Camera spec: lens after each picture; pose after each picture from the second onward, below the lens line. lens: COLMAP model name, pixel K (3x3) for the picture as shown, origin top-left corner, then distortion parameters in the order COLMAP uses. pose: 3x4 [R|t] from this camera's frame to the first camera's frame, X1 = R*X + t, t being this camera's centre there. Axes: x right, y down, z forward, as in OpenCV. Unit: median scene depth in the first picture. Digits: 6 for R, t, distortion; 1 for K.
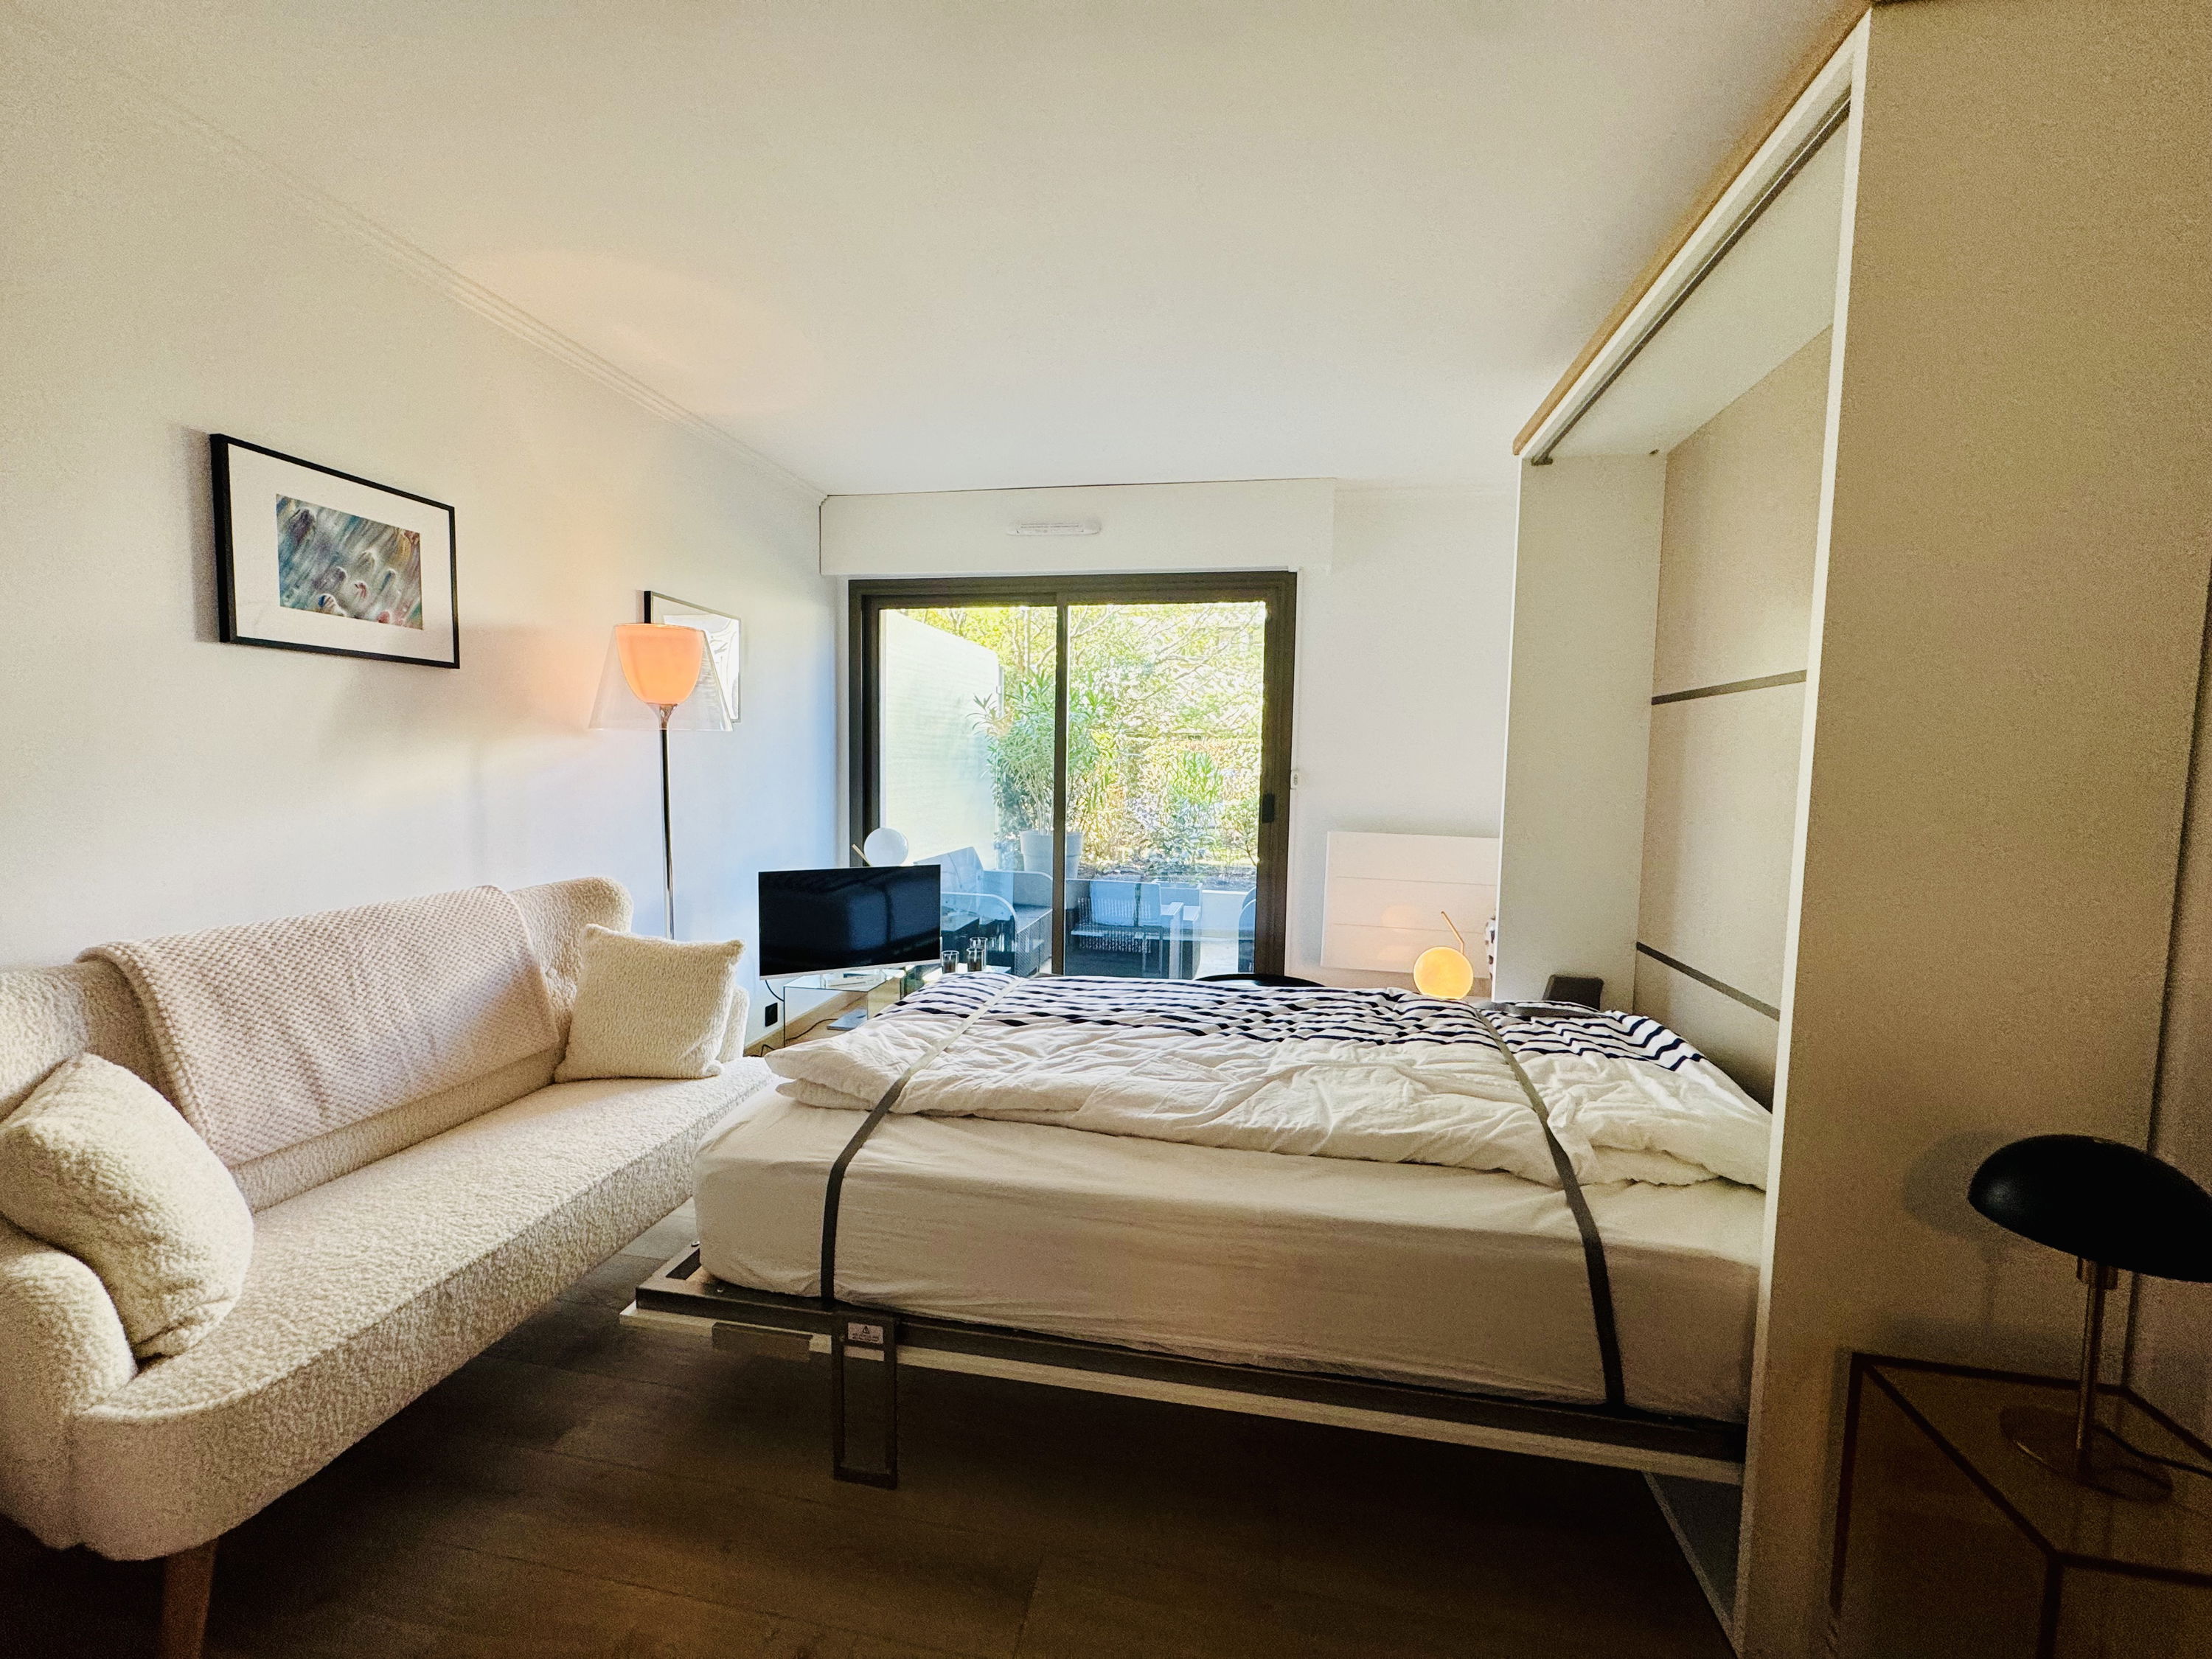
lens RADIAL K [[884.1, 0, 1102.0], [0, 884.1, 823.1], [0, 0, 1]] dist [0.001919, 0.000124]
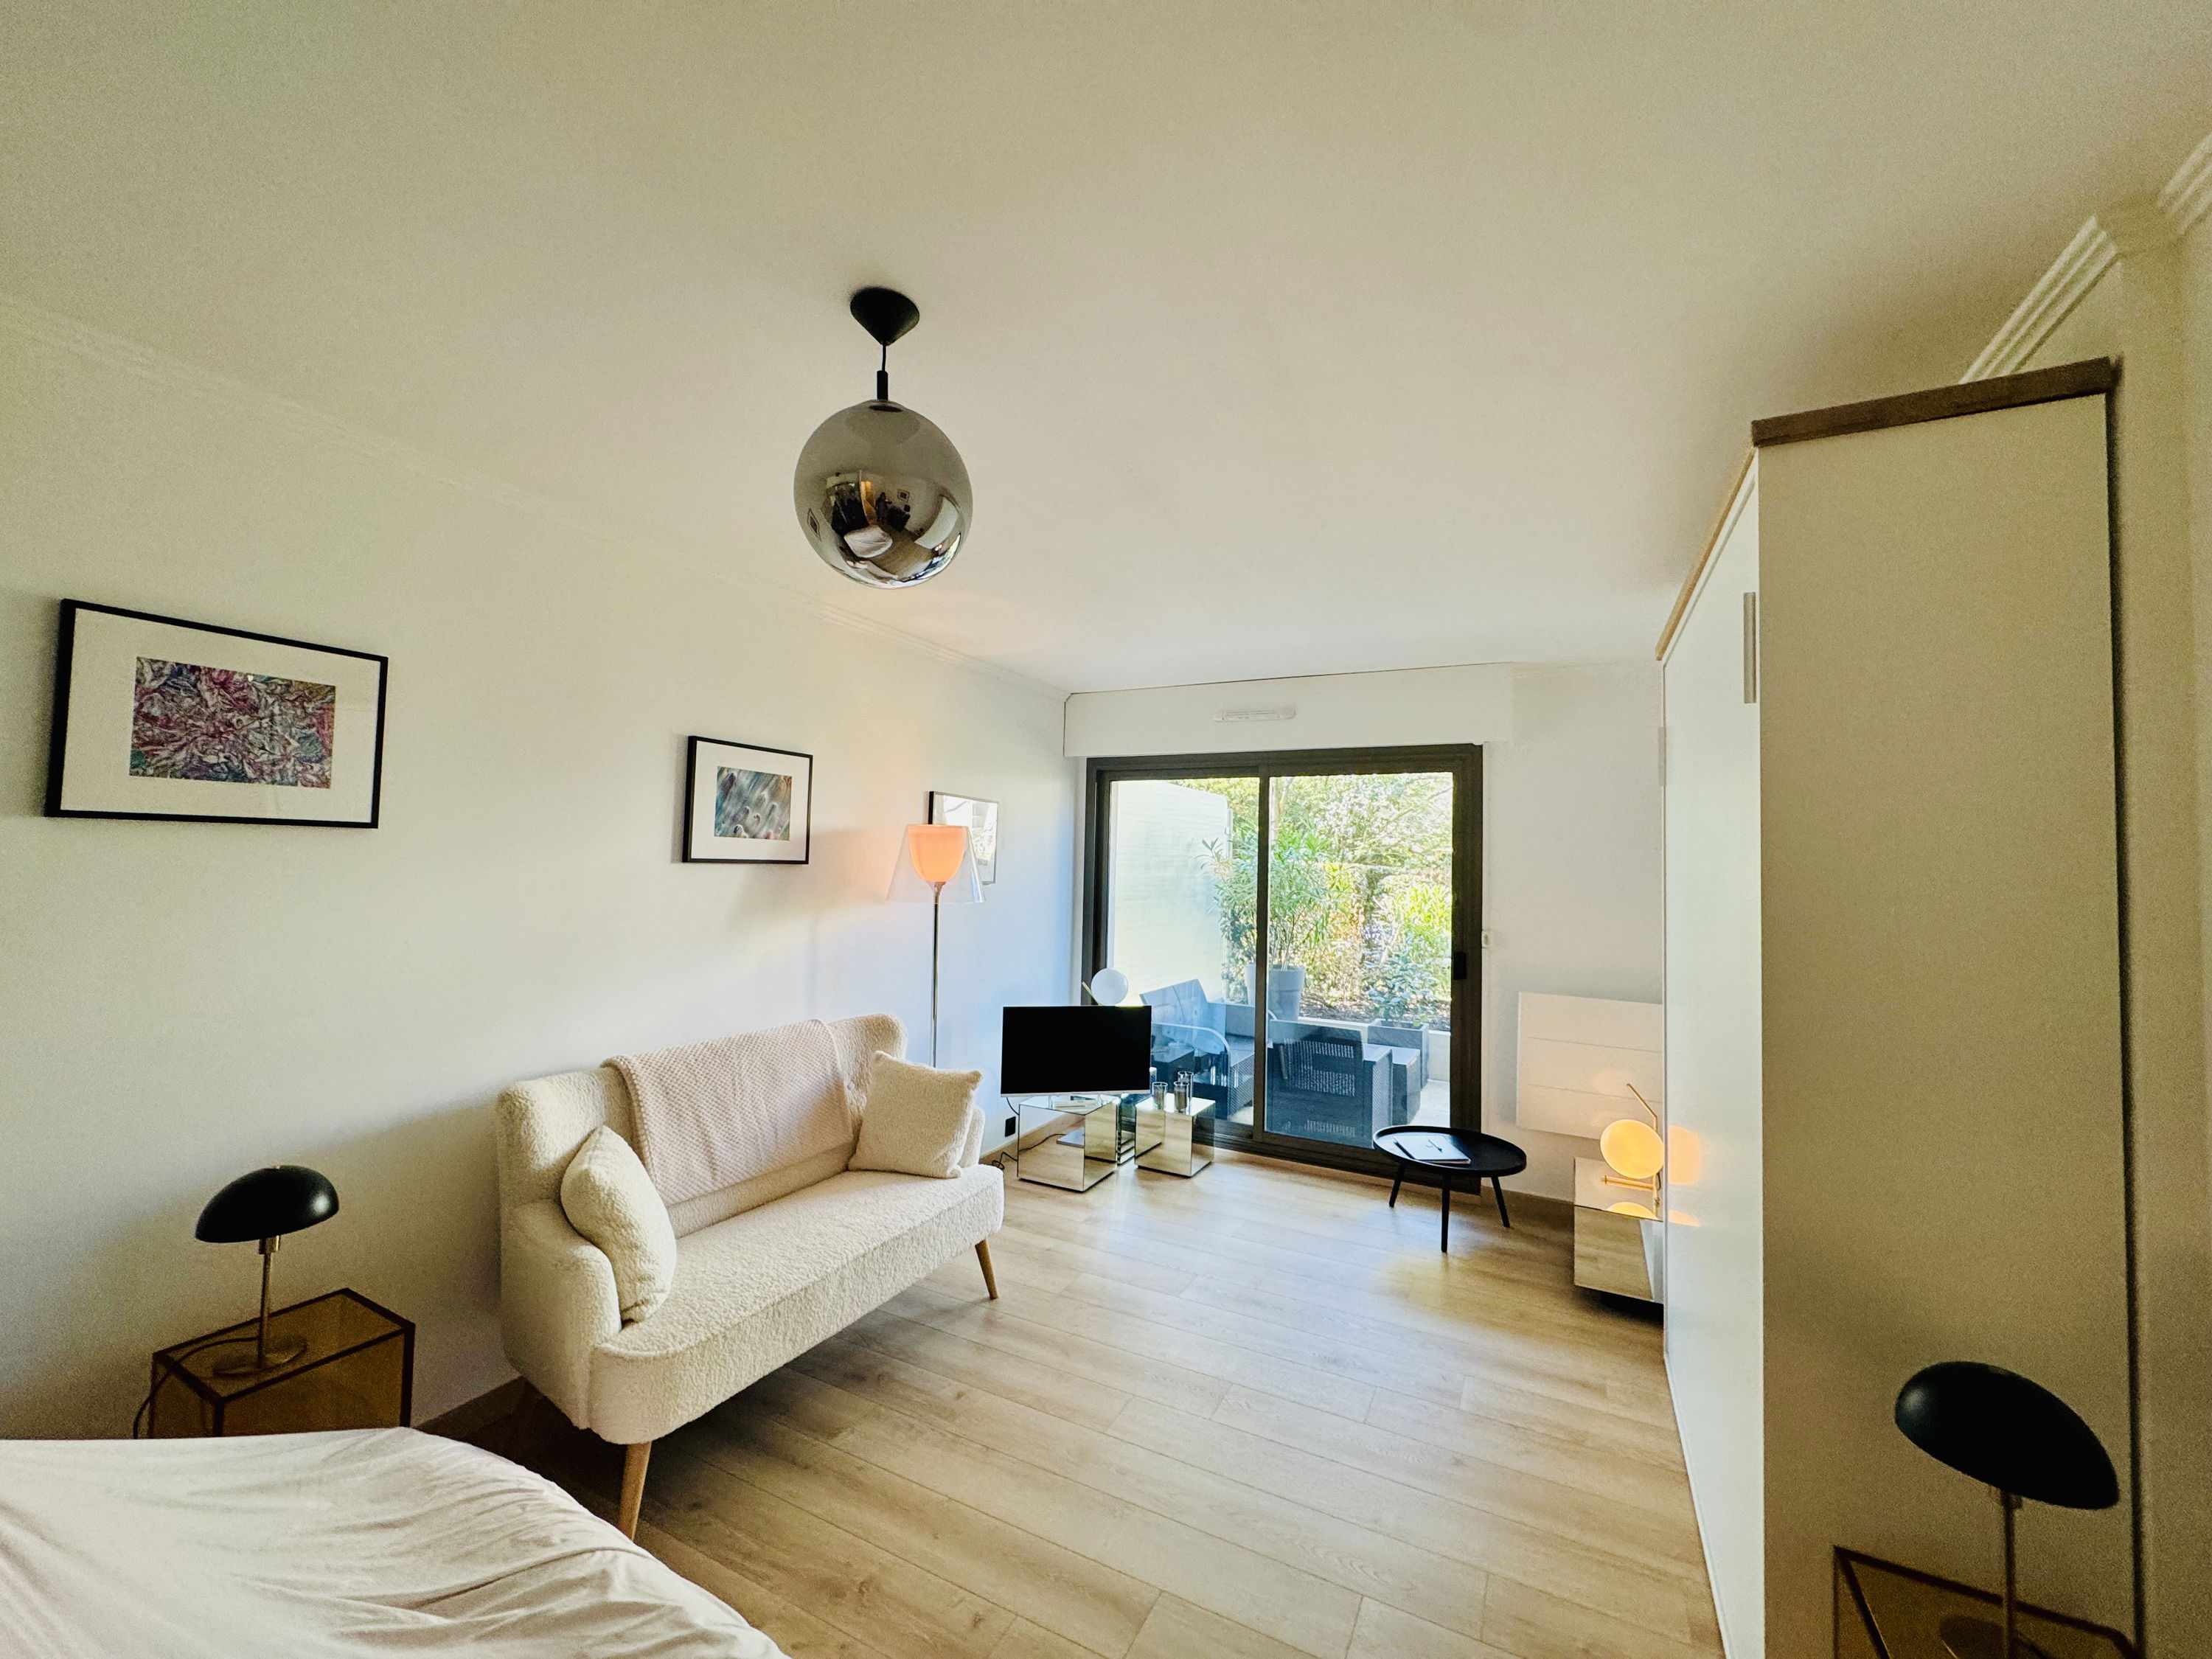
lens RADIAL K [[884.1, 0, 1102.0], [0, 884.1, 823.1], [0, 0, 1]] dist [0.001919, 0.000124]
pose [[0.958383, -0.006703, -0.285406, 0.144935], [-0.028631, 0.992427, -0.119450, -0.083827], [0.284046, 0.122650, 0.950934, -0.243516]]
